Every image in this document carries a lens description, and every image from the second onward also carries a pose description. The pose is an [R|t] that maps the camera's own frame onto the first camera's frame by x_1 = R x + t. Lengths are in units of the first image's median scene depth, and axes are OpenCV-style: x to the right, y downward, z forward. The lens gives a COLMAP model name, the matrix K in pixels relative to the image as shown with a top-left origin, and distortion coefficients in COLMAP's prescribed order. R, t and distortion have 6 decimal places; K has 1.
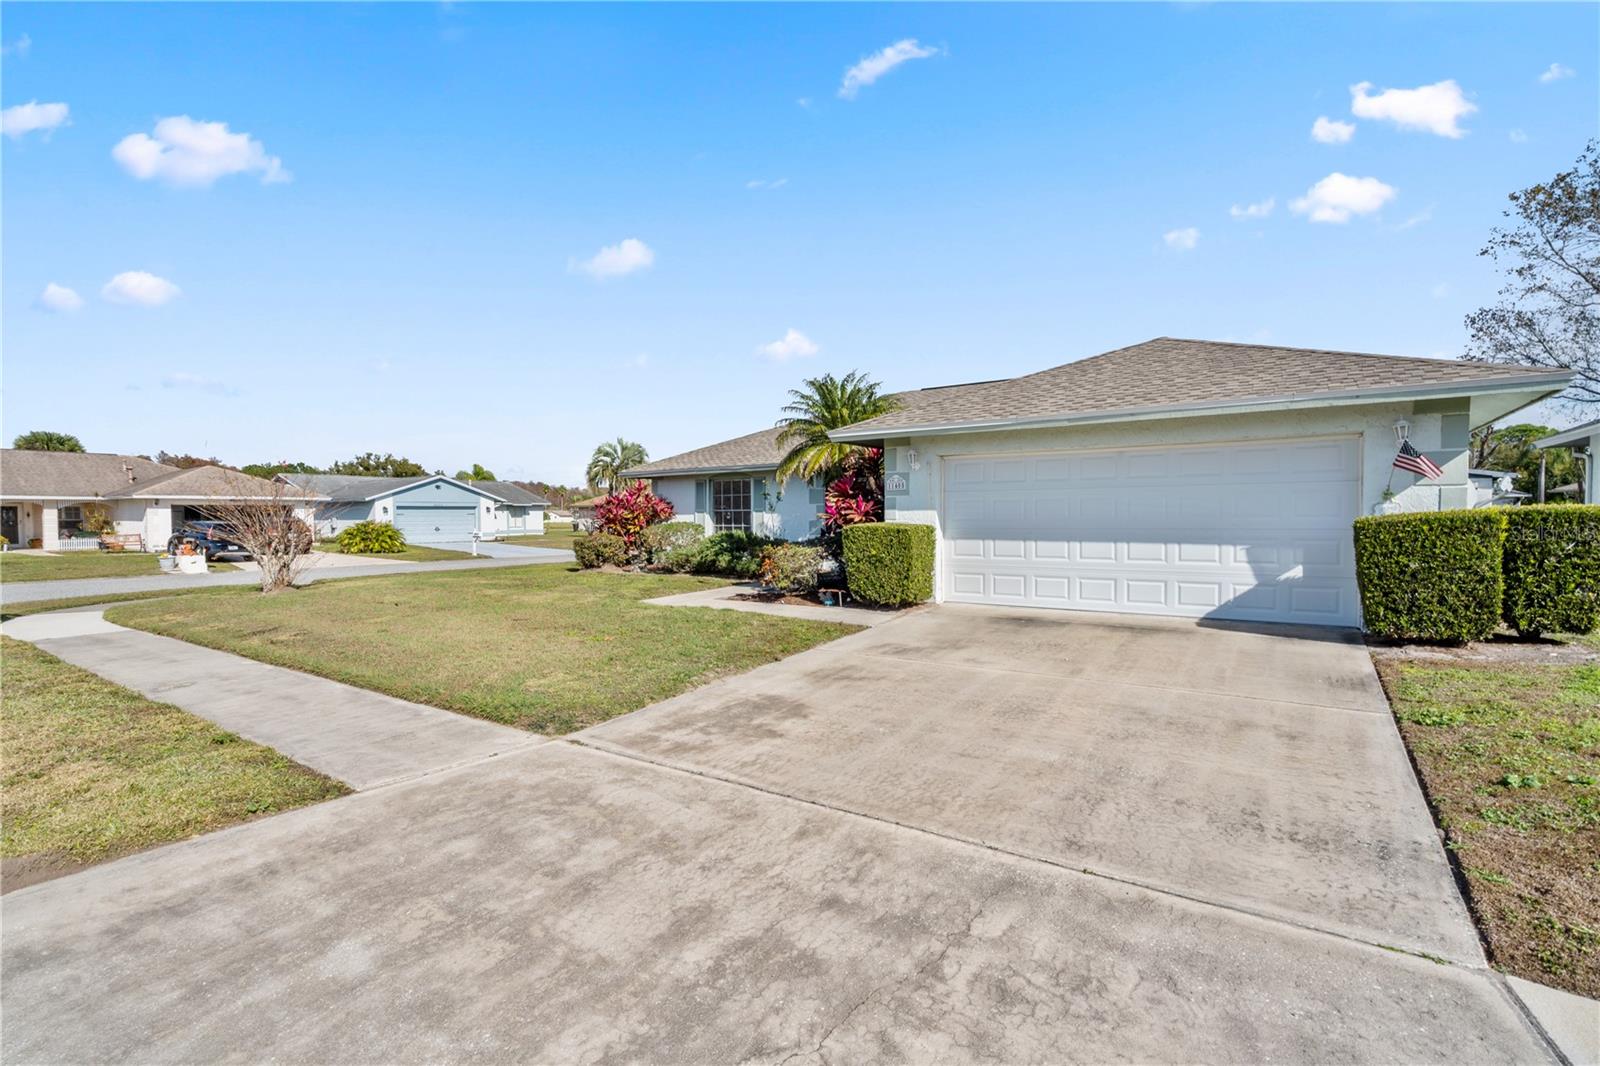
lens RADIAL K [[722.6, 0, 805.9], [0, 722.6, 537.5], [0, 0, 1]] dist [-0.003248, 0.000494]
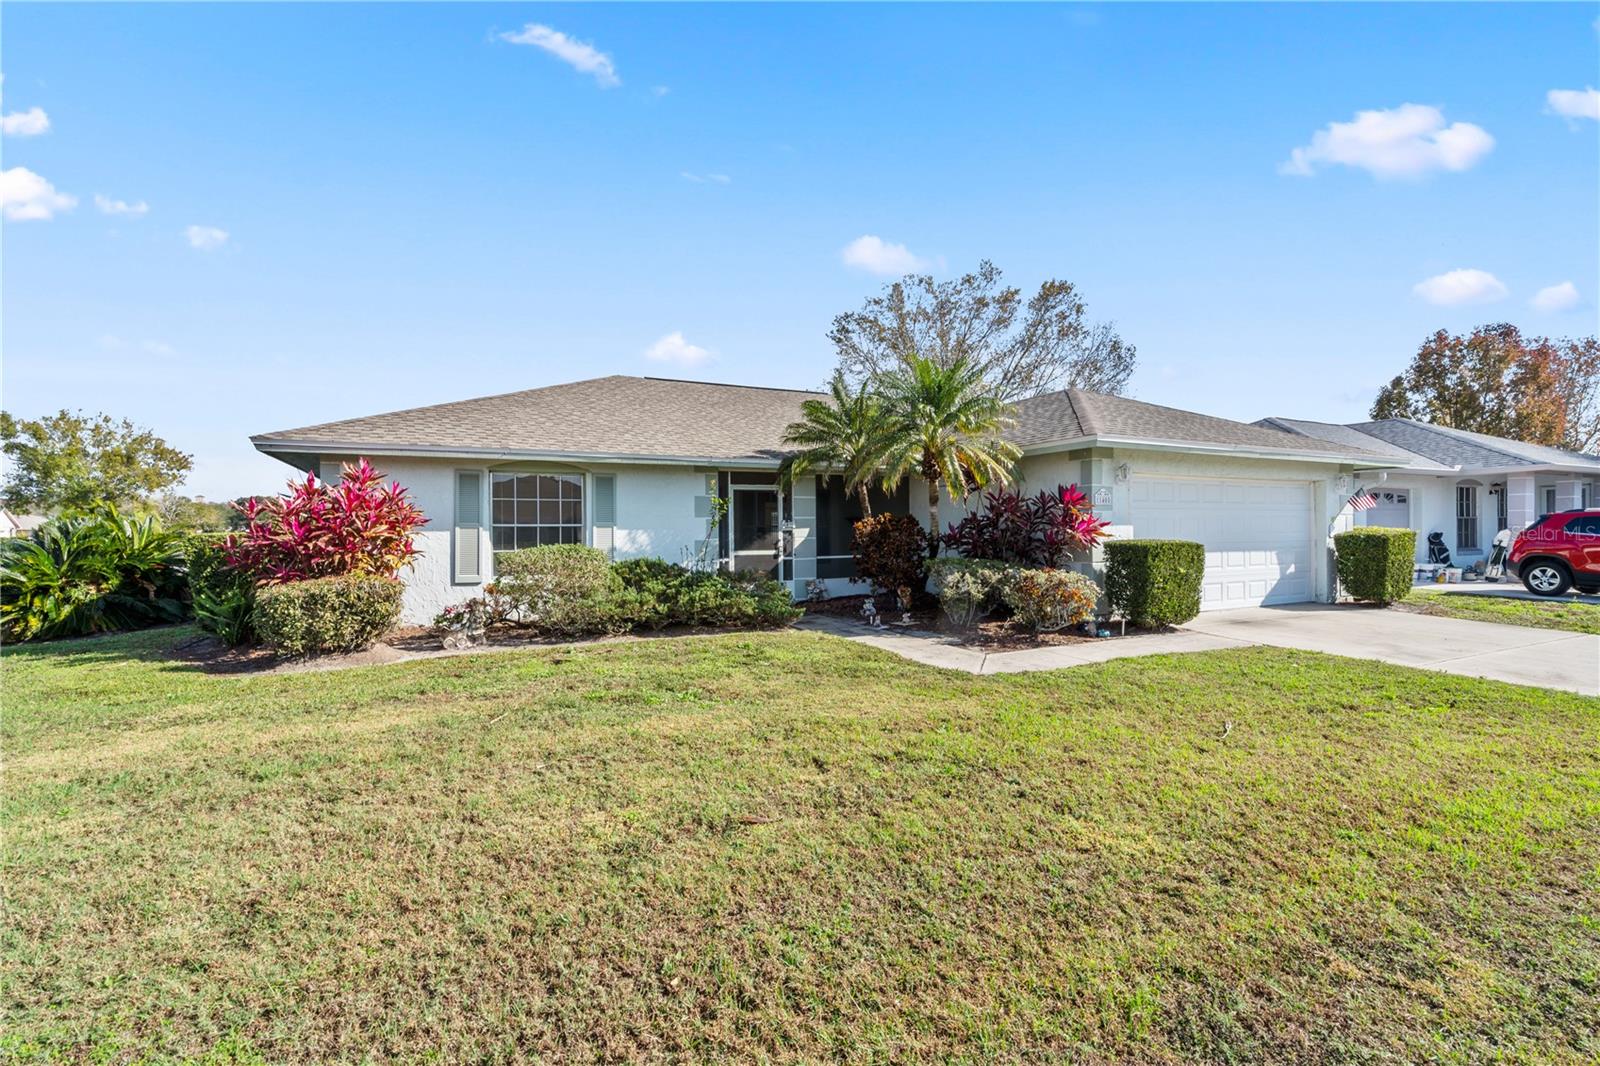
lens RADIAL K [[722.6, 0, 805.9], [0, 722.6, 537.5], [0, 0, 1]] dist [-0.003248, 0.000494]
pose [[0.475249, -0.011140, 0.879781, -0.745617], [0.027385, 0.999623, -0.002136, -0.027385], [-0.879425, 0.025108, 0.475375, 0.767740]]
